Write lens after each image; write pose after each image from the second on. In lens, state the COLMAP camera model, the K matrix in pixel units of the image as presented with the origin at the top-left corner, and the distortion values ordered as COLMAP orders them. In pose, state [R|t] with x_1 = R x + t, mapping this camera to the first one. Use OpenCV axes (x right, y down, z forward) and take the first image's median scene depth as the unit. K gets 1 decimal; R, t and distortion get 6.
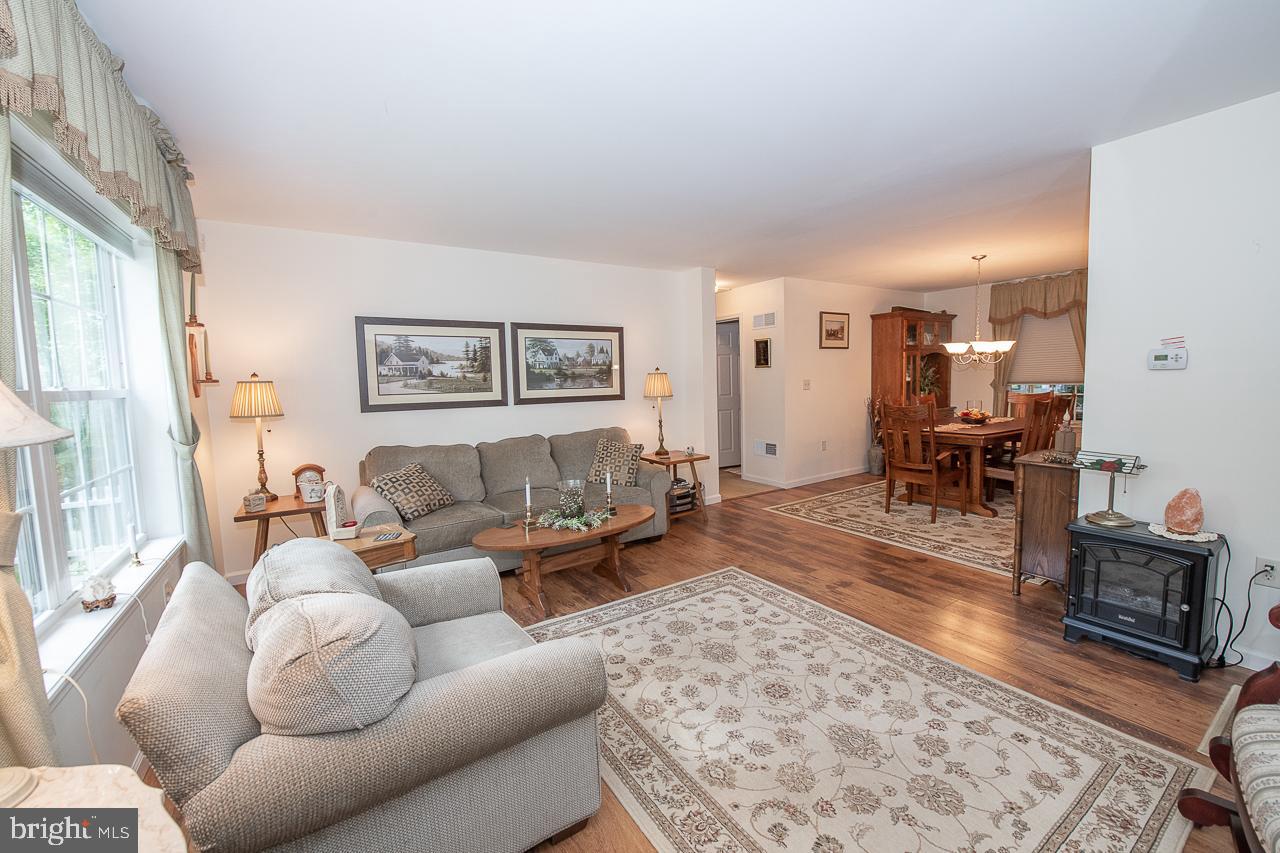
lens RADIAL K [[510.3, 0, 649.6], [0, 510.3, 419.8], [0, 0, 1]] dist [-0.012415, -0.002739]
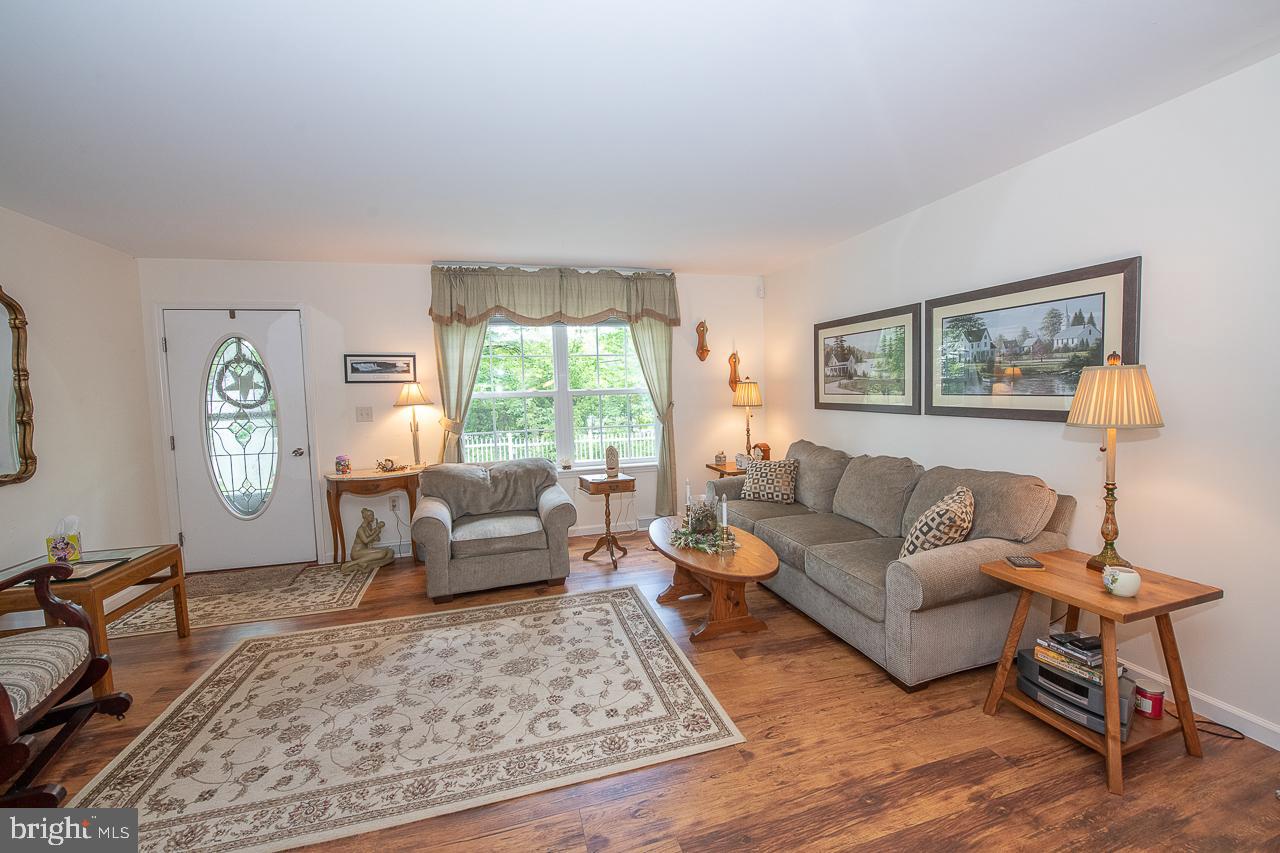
lens RADIAL K [[510.3, 0, 641.5], [0, 510.3, 421.8], [0, 0, 1]] dist [-0.012415, -0.002739]
pose [[-0.302301, 0.096185, -0.948347, 0.756292], [-0.040402, 0.992709, 0.113563, -0.118020], [0.952356, 0.072646, -0.296210, 1.154620]]
